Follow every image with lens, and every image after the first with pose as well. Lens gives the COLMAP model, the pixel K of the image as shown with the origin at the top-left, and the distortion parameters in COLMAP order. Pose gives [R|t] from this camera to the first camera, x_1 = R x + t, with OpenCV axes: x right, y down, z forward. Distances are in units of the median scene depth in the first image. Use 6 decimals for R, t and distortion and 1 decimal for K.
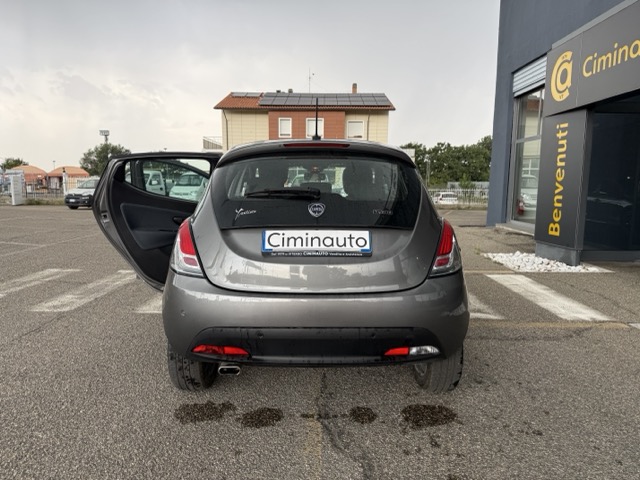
lens RADIAL K [[459.8, 0, 314.9], [0, 459.8, 240.2], [0, 0, 1]] dist [0.000283, -0.000531]
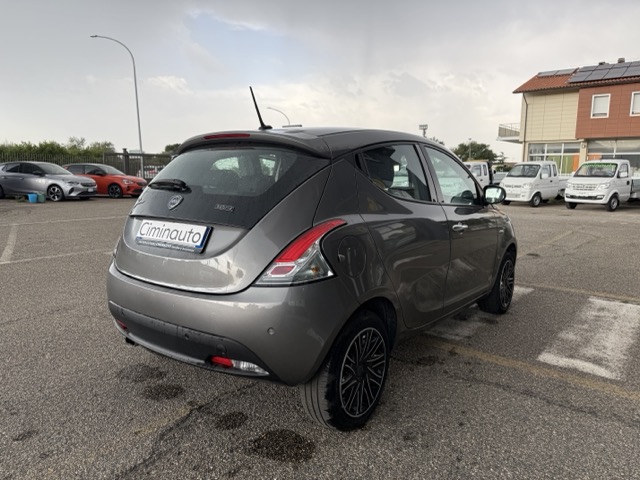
lens RADIAL K [[459.8, 0, 314.9], [0, 459.8, 240.2], [0, 0, 1]] dist [0.000283, -0.000531]
pose [[0.790336, 0.091103, -0.605862, 0.270593], [-0.077624, 0.995803, 0.048480, -0.017424], [0.607736, 0.008714, 0.794091, 0.120427]]
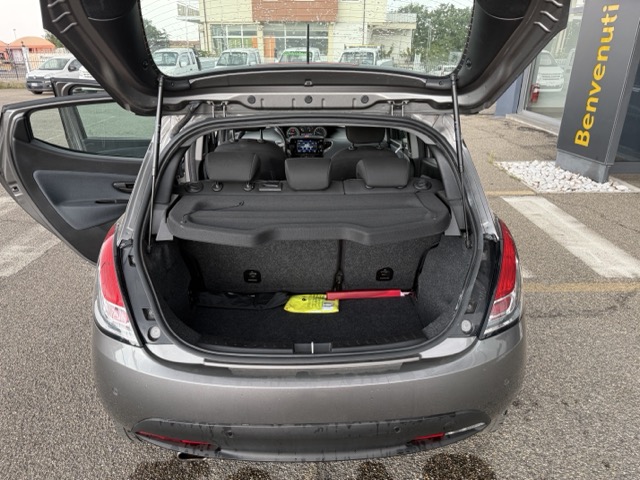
lens RADIAL K [[459.0, 0, 320.0], [0, 459.0, 240.0], [0, 0, 1]] dist [0.004106, -0.004603]
pose [[0.999606, -0.015396, 0.023475, 0.000386], [0.008628, 0.964216, 0.264979, -0.073796], [-0.026715, -0.264672, 0.963968, 0.126450]]
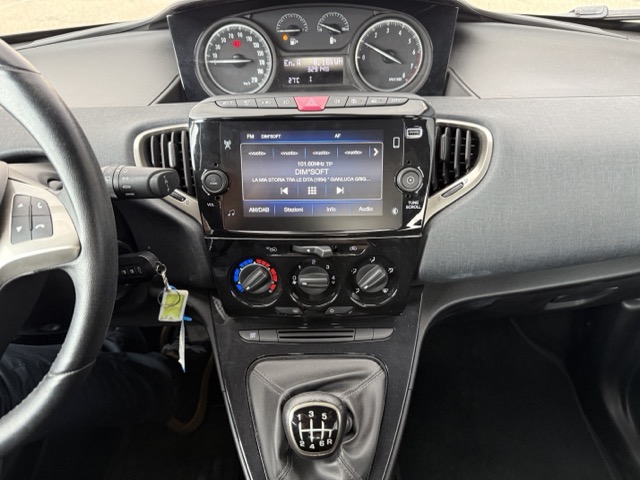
lens RADIAL K [[446.0, 0, 319.1], [0, 446.0, 252.1], [0, 0, 1]] dist [0.051374, -0.069634]
pose [[0.999662, -0.012516, -0.022790, 0.001787], [0.022300, 0.863390, 0.504044, -0.064981], [0.013368, -0.504381, 0.863378, 0.543552]]
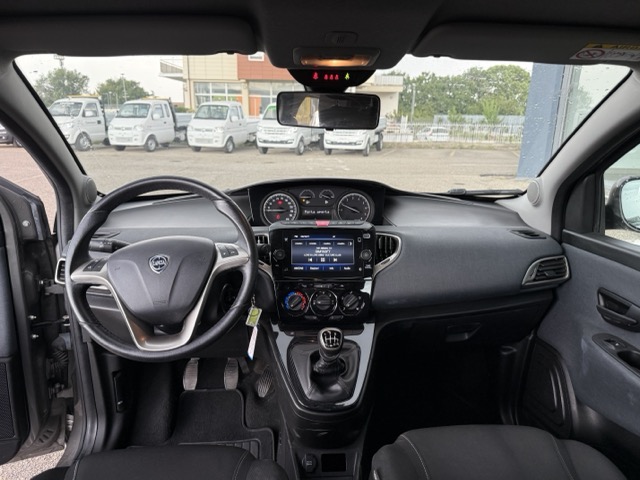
lens RADIAL K [[453.3, 0, 321.5], [0, 453.3, 256.8], [0, 0, 1]] dist [0.064244, -0.160636]
pose [[0.997978, -0.007124, 0.063160, -0.010299], [-0.004244, 0.984011, 0.178054, -0.067098], [-0.063419, -0.177963, 0.981992, 0.460220]]
